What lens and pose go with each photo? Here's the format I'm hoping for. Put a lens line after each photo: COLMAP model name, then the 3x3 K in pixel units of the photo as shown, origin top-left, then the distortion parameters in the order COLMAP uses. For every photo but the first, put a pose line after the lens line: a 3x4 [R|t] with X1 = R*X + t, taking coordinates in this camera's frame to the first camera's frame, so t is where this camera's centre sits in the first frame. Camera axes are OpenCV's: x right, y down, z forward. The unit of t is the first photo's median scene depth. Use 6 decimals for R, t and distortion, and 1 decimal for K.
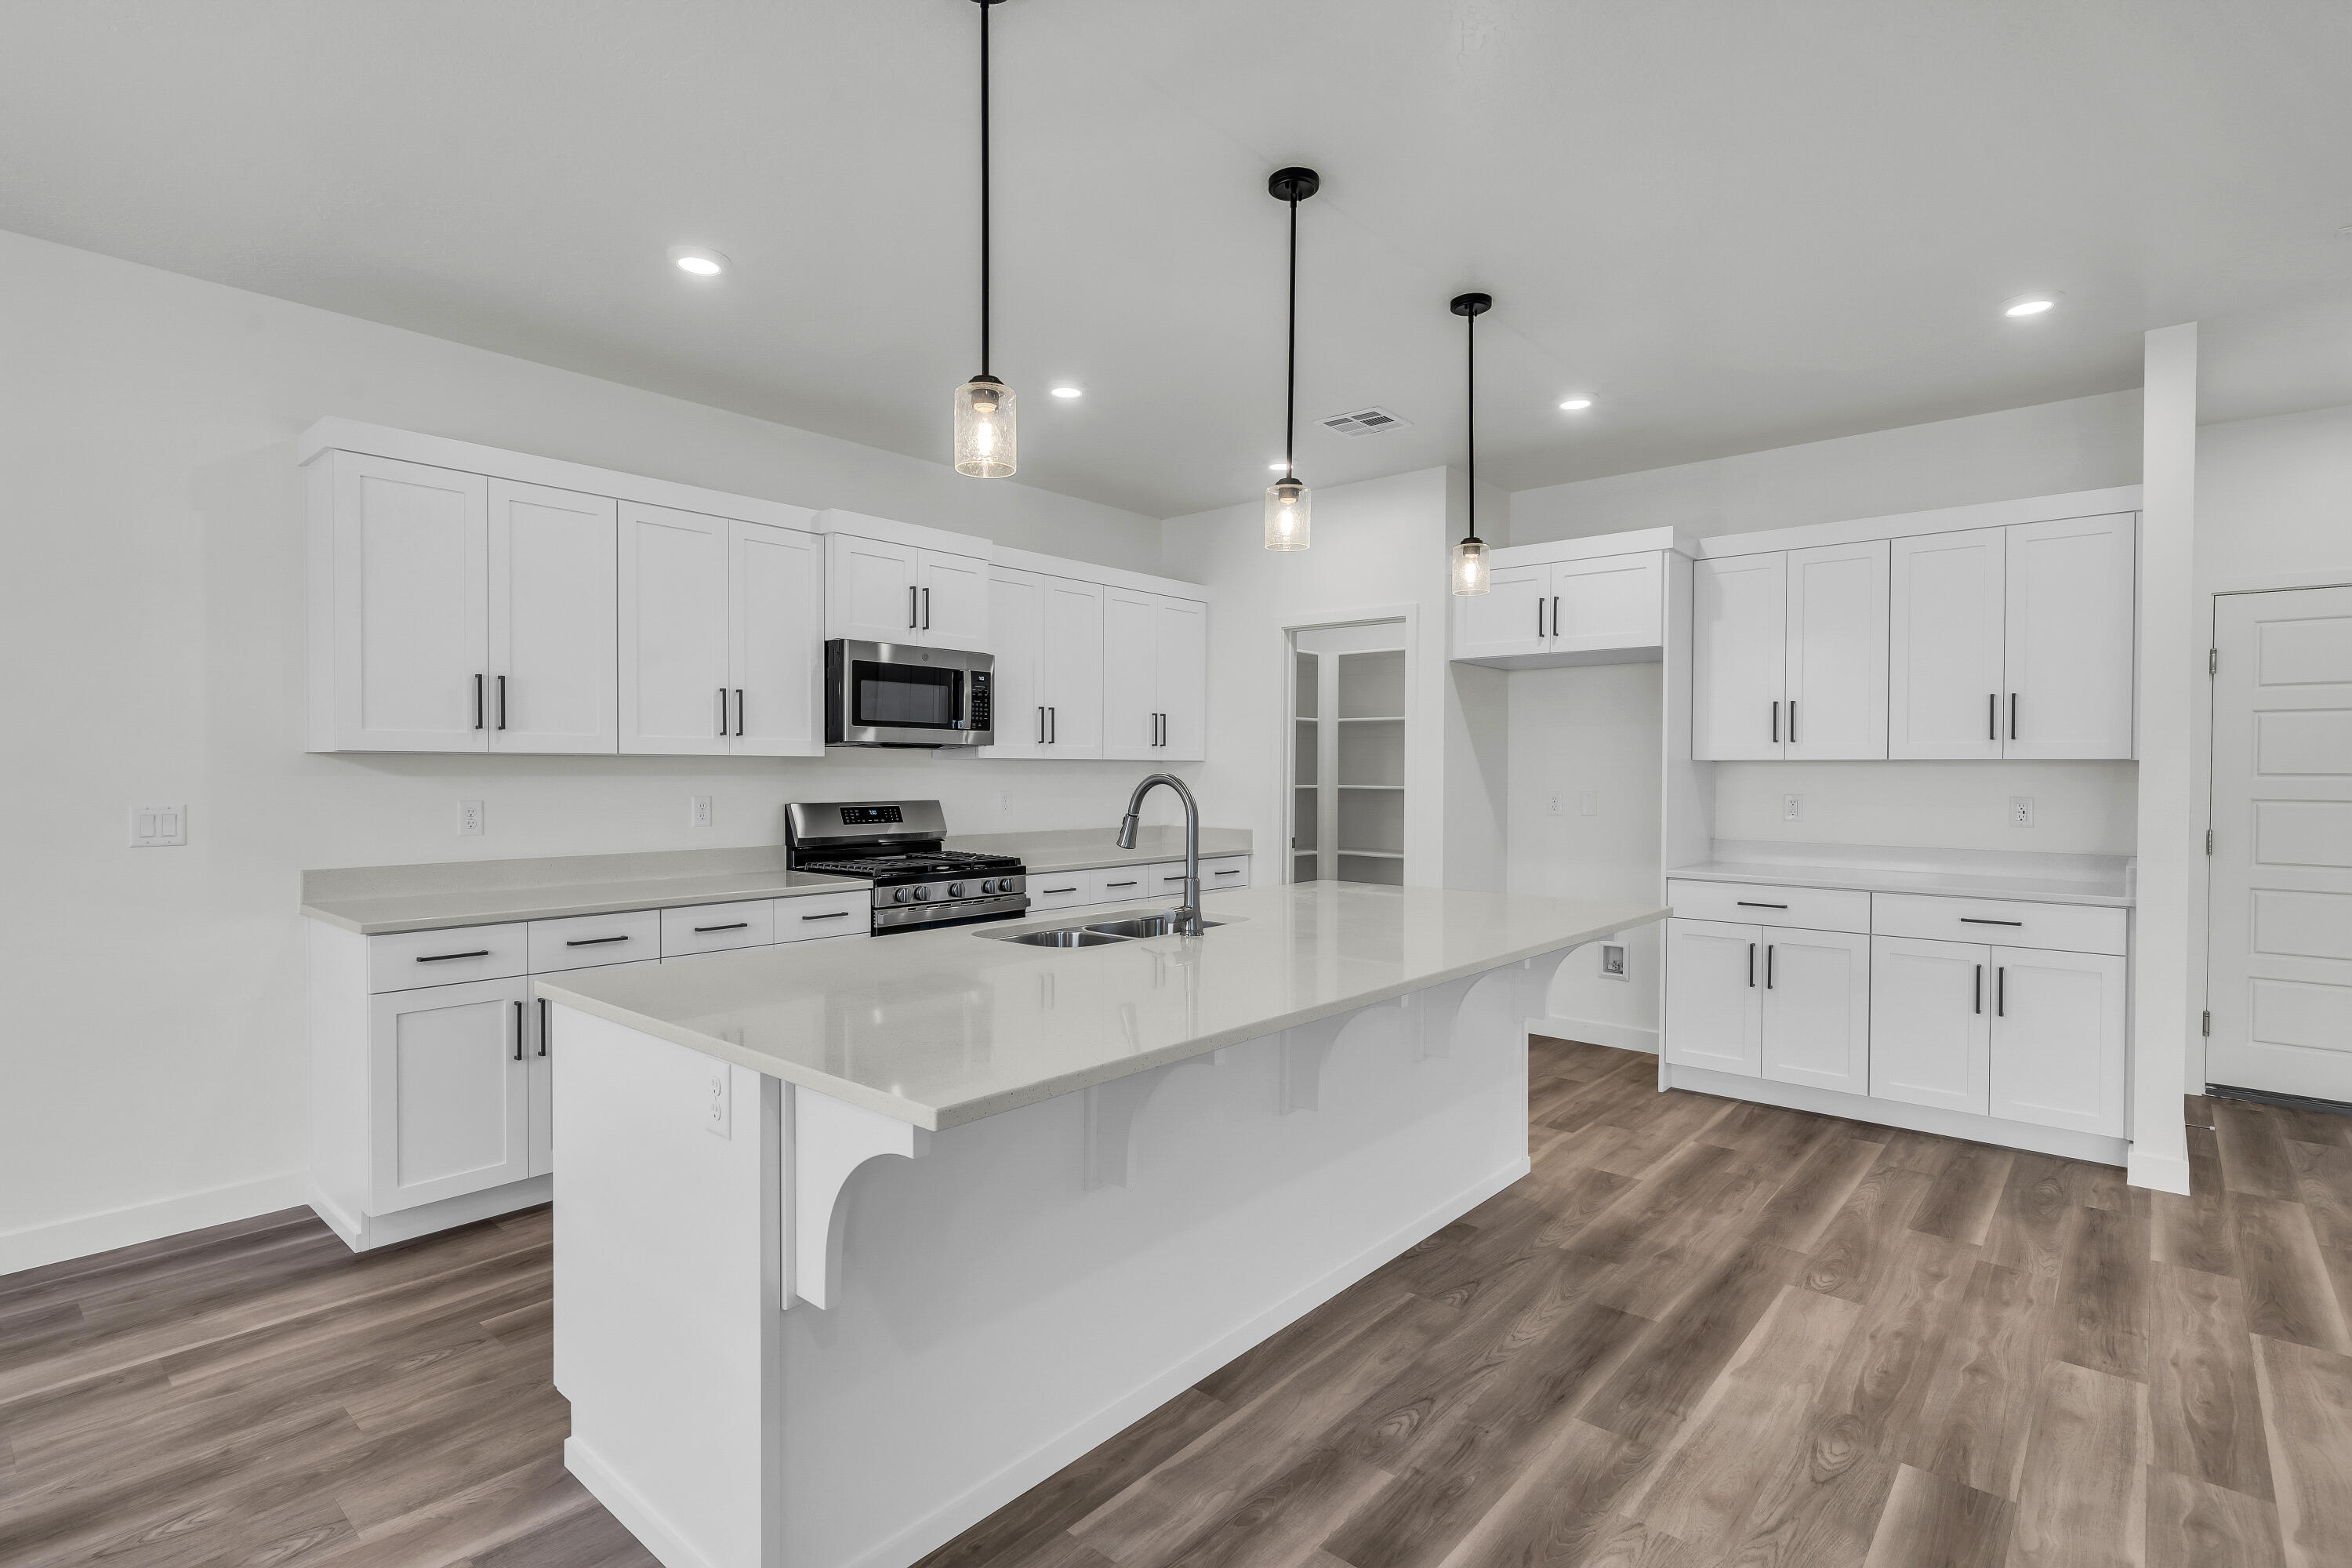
lens RADIAL K [[1126.4, 0, 1134.7], [0, 1126.4, 784.2], [0, 0, 1]] dist [0.004933, -0.000614]
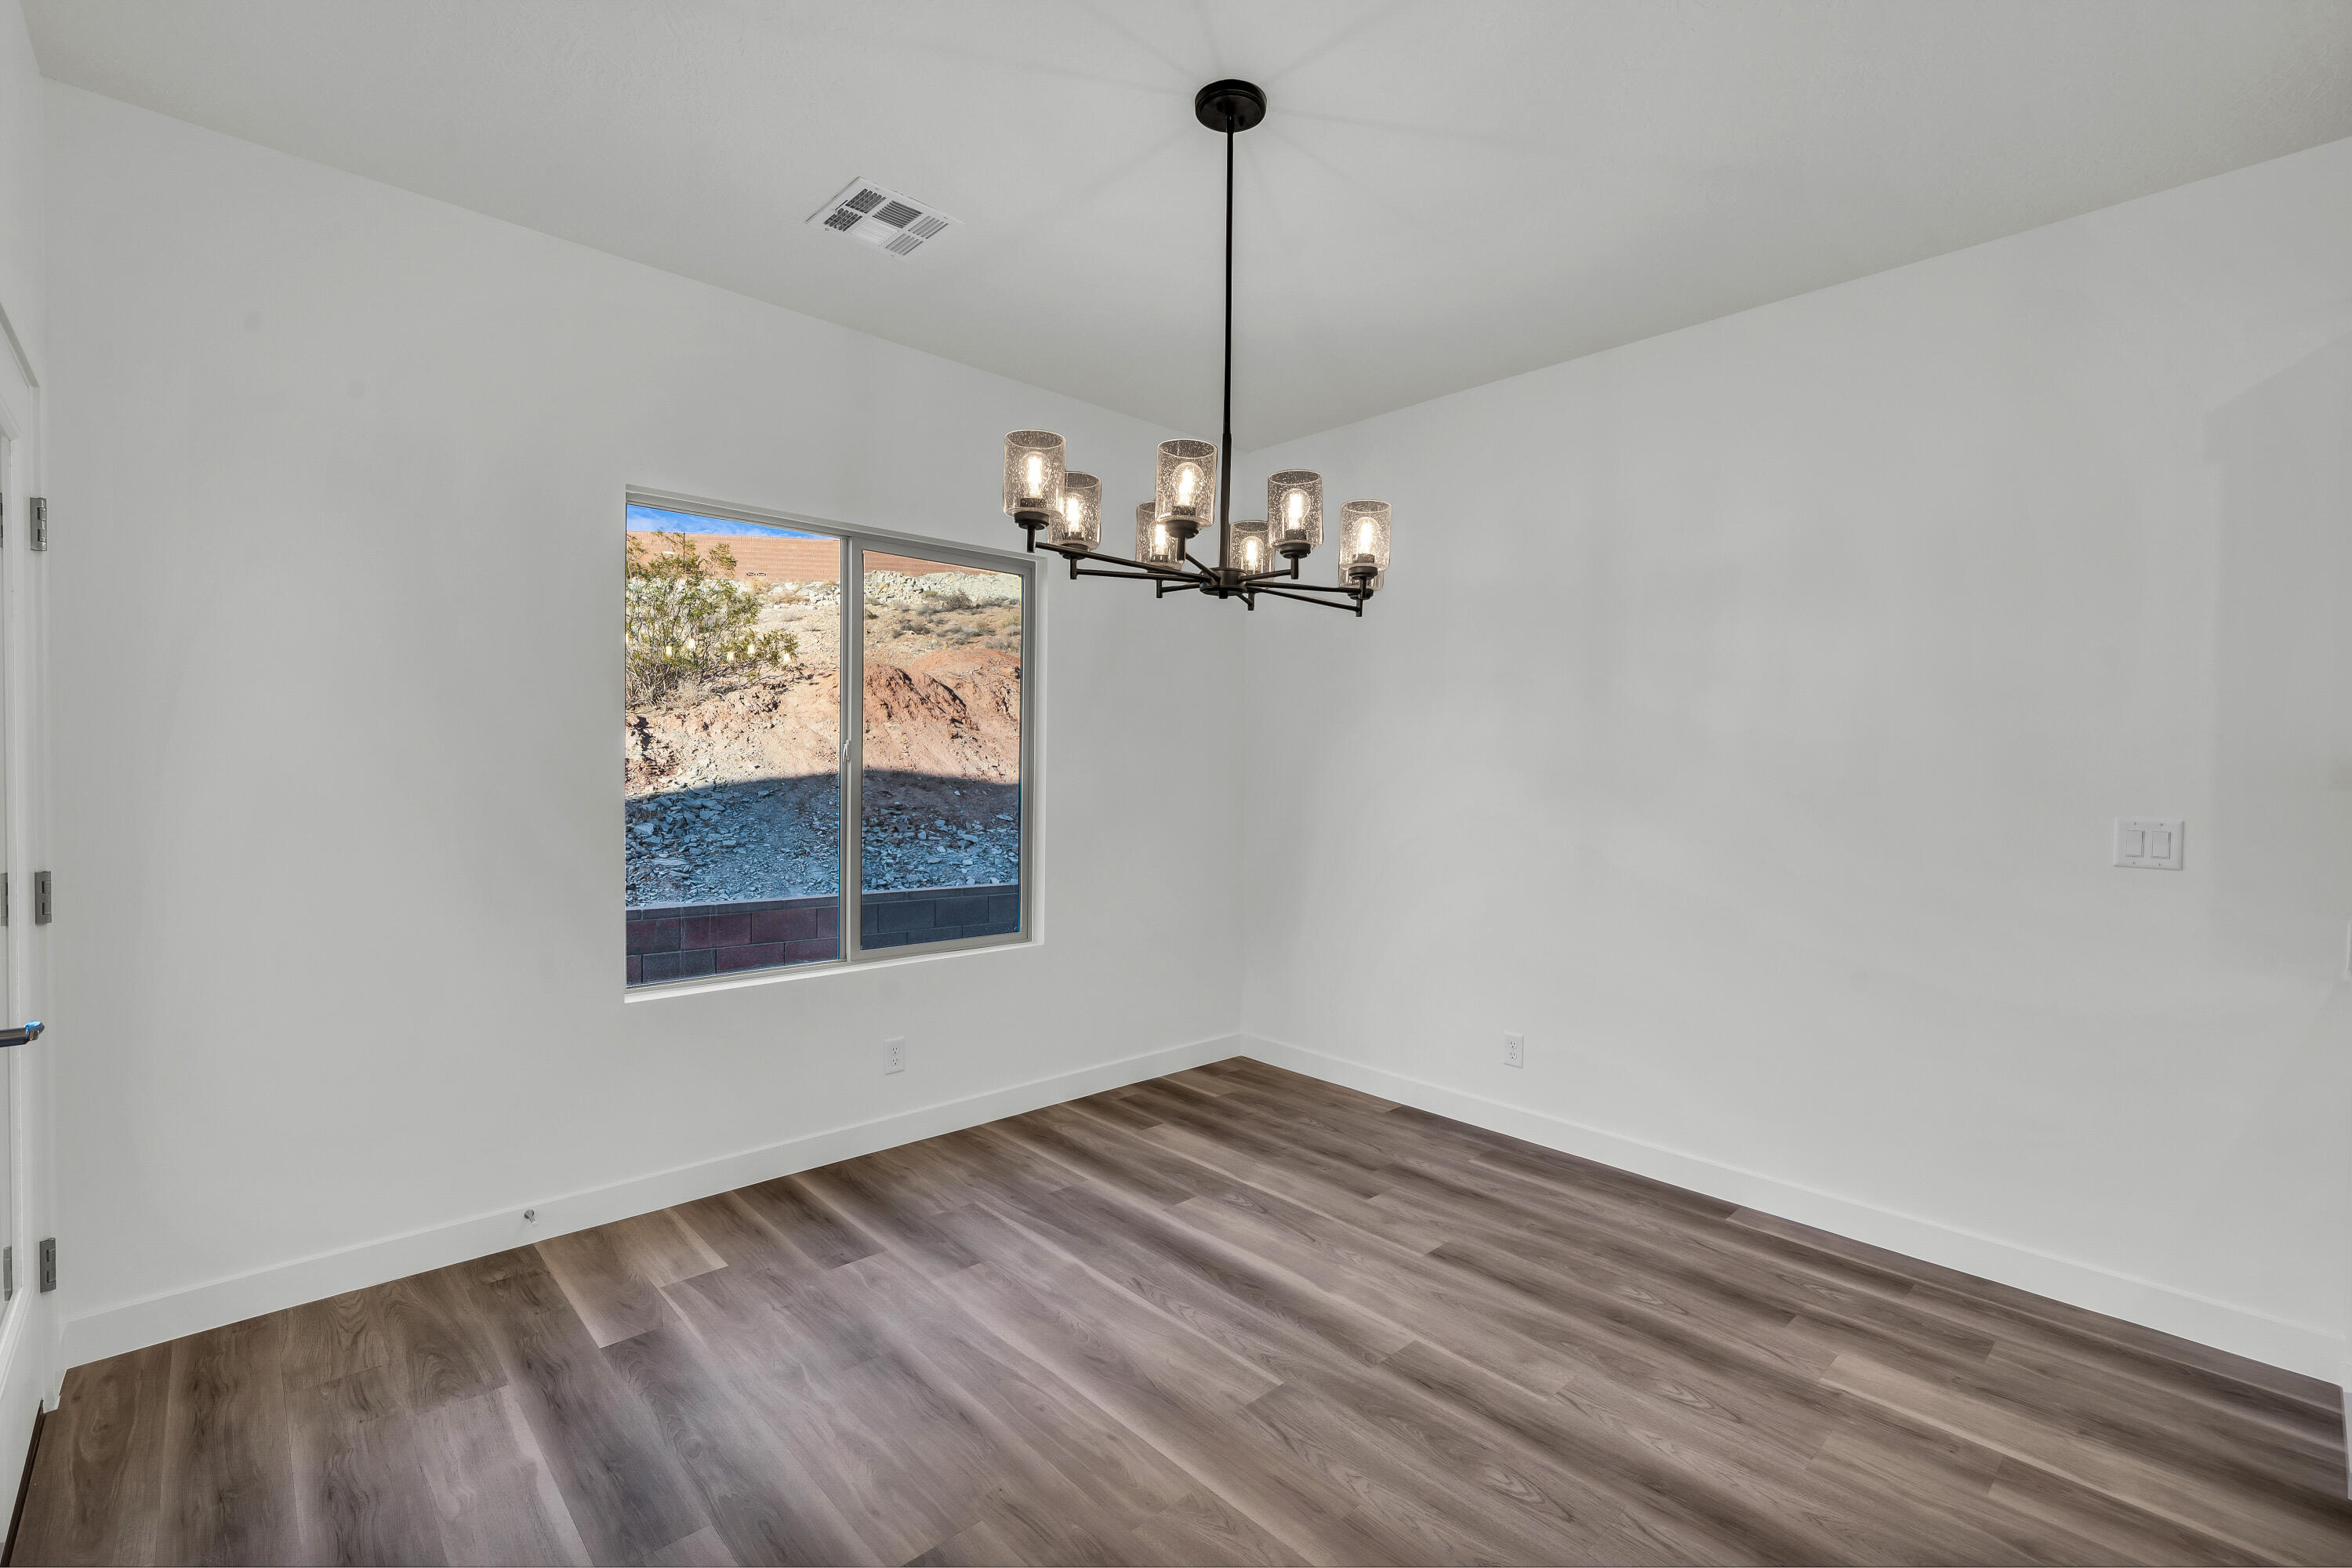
lens RADIAL K [[1033.0, 0, 1187.8], [0, 1033.0, 798.1], [0, 0, 1]] dist [0.005203, 0.000710]
pose [[-0.081080, 0.029965, -0.996257, -0.025234], [-0.026869, 0.999119, 0.032238, -0.003668], [0.996345, 0.029382, -0.080203, 0.331794]]
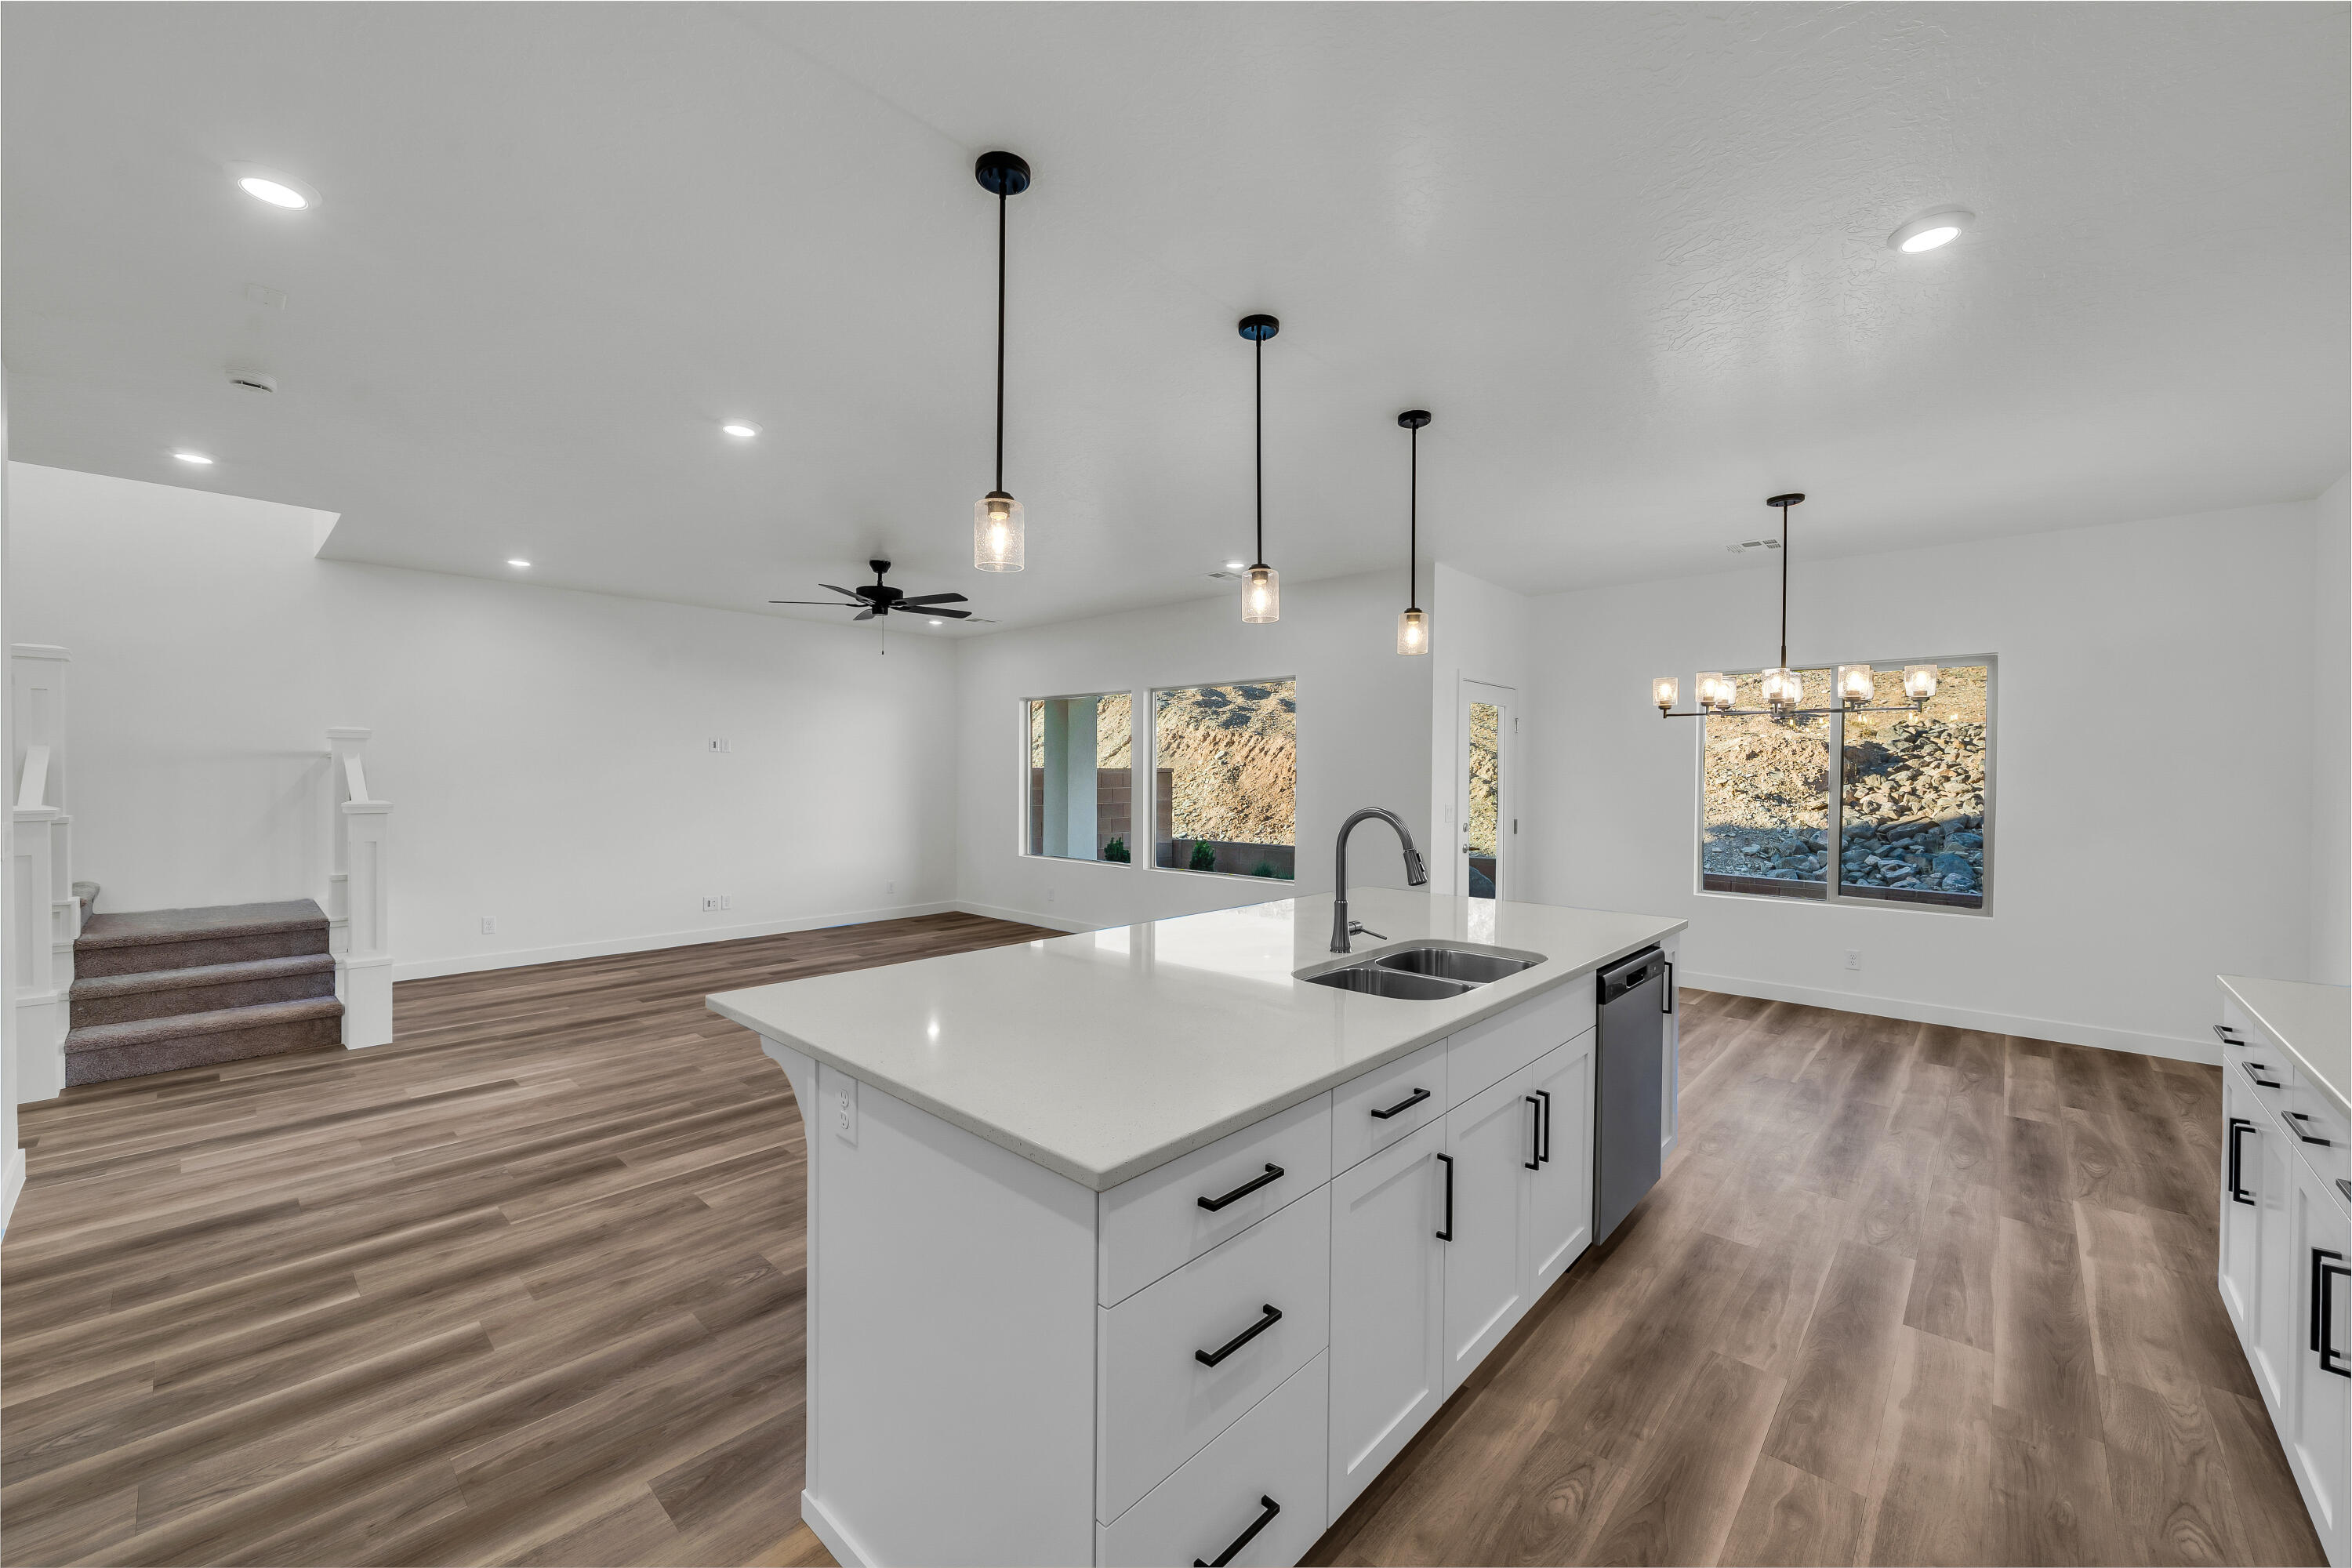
lens RADIAL K [[918.2, 0, 1163.5], [0, 918.2, 786.7], [0, 0, 1]] dist [-0.007531, 0.001334]
pose [[-0.999931, -0.009973, 0.006161, 0.191901], [-0.009787, 0.999515, 0.029556, -0.045419], [-0.006452, 0.029494, -0.999544, 1.643177]]
